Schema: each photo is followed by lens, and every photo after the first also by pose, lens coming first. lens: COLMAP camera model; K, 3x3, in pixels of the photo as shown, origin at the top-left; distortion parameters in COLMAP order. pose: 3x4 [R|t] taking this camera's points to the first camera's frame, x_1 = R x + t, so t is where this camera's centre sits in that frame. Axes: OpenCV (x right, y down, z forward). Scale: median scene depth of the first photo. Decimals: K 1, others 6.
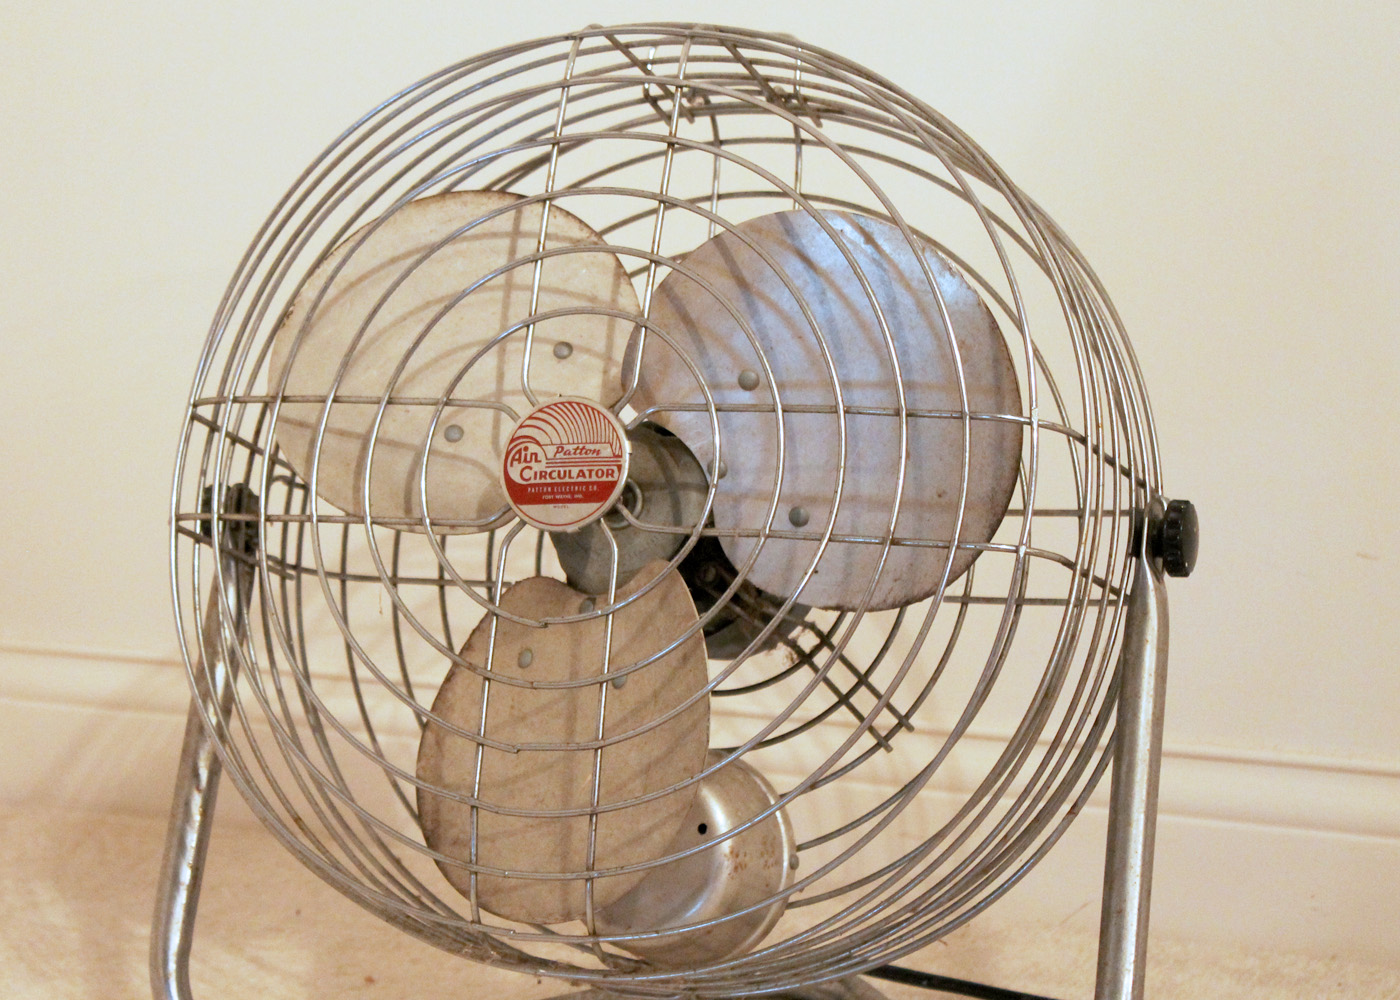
lens RADIAL K [[2699.5, 0, 700.0], [0, 2699.5, 500.0], [0, 0, 1]] dist [-0.000538, -0.006923]
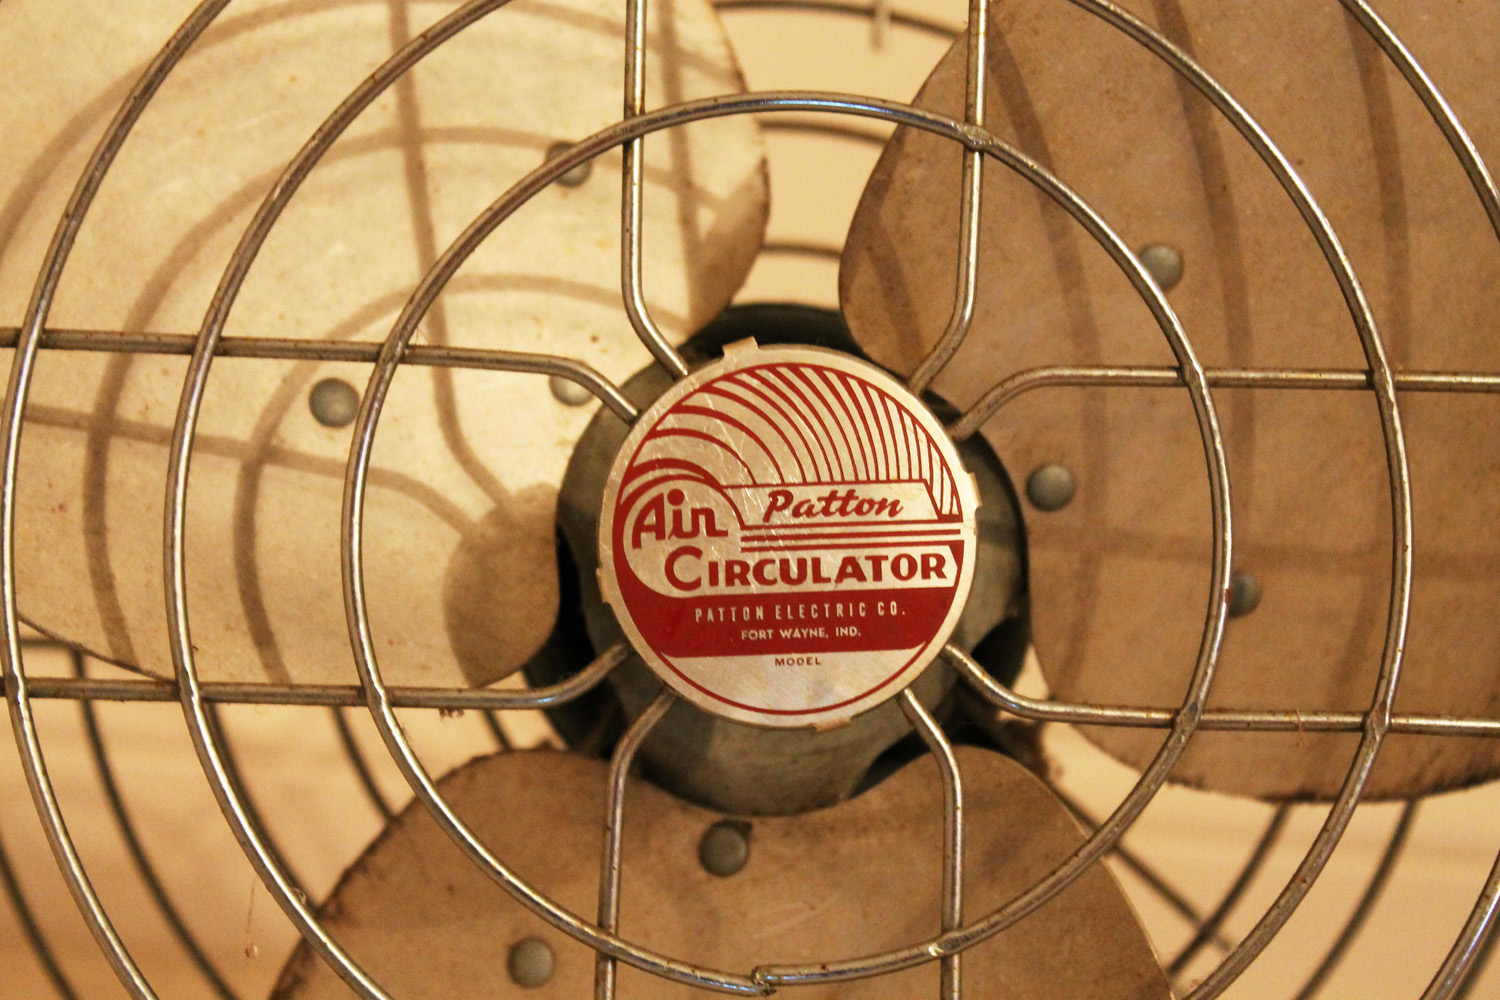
lens RADIAL K [[3038.2, 0, 750.0], [0, 3038.2, 500.0], [0, 0, 1]] dist [-0.049244, -0.109611]
pose [[0.936217, -0.057962, 0.346609, -0.196434], [0.003258, 0.987693, 0.156368, -0.082249], [-0.351407, -0.145265, 0.924884, 0.623904]]
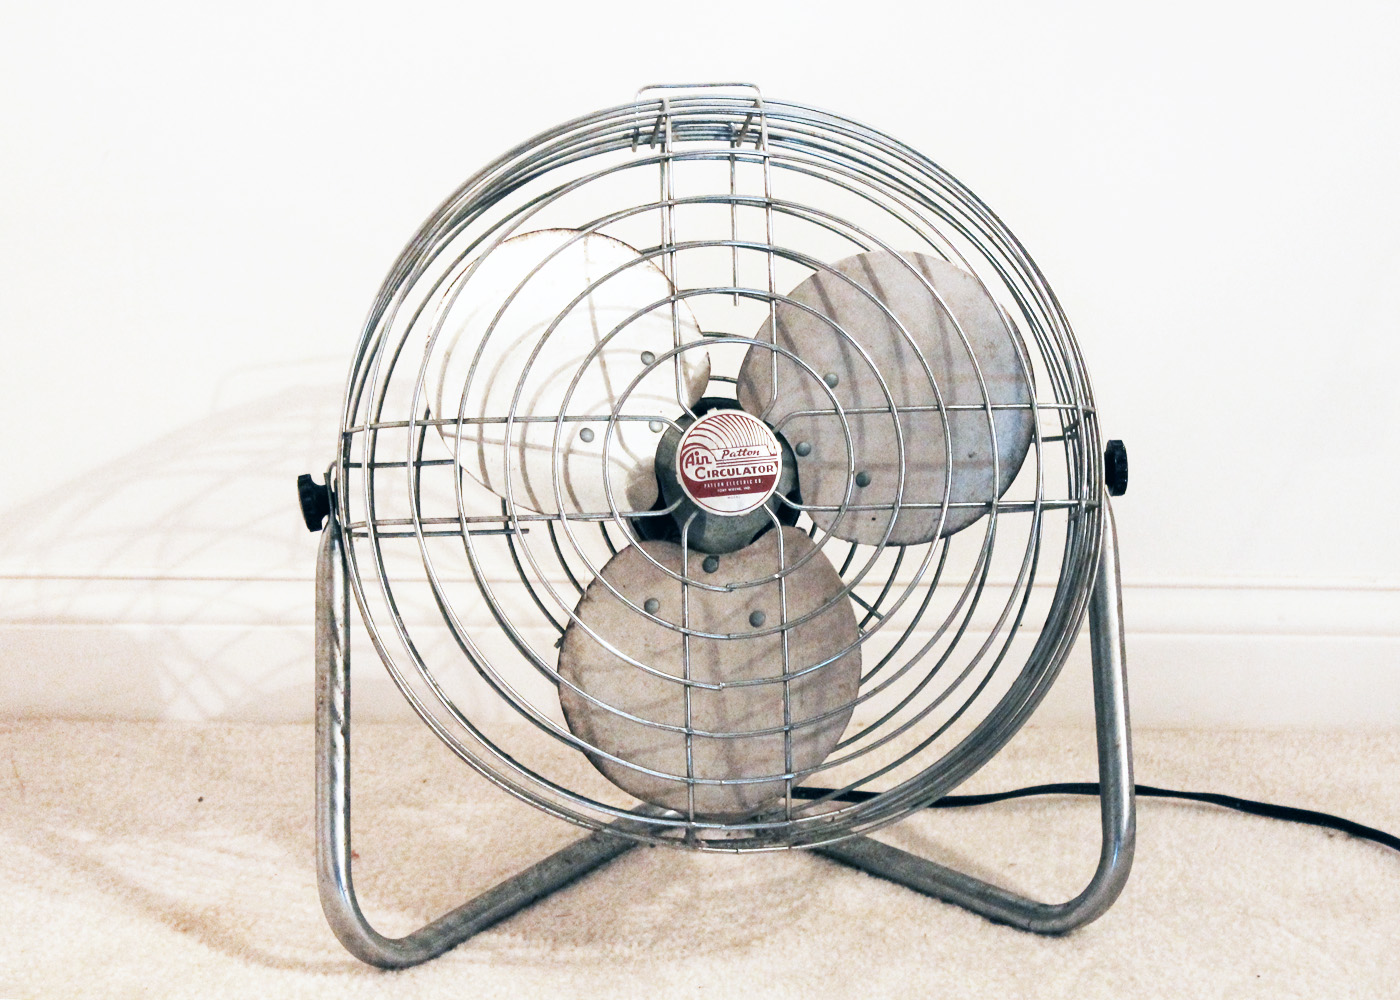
lens RADIAL K [[2699.5, 0, 700.0], [0, 2699.5, 500.0], [0, 0, 1]] dist [-0.000538, -0.006923]
pose [[0.914947, -0.103266, 0.390138, -0.568257], [0.056047, 0.989854, 0.130566, -0.165191], [-0.399663, -0.097595, 0.911452, -0.173455]]
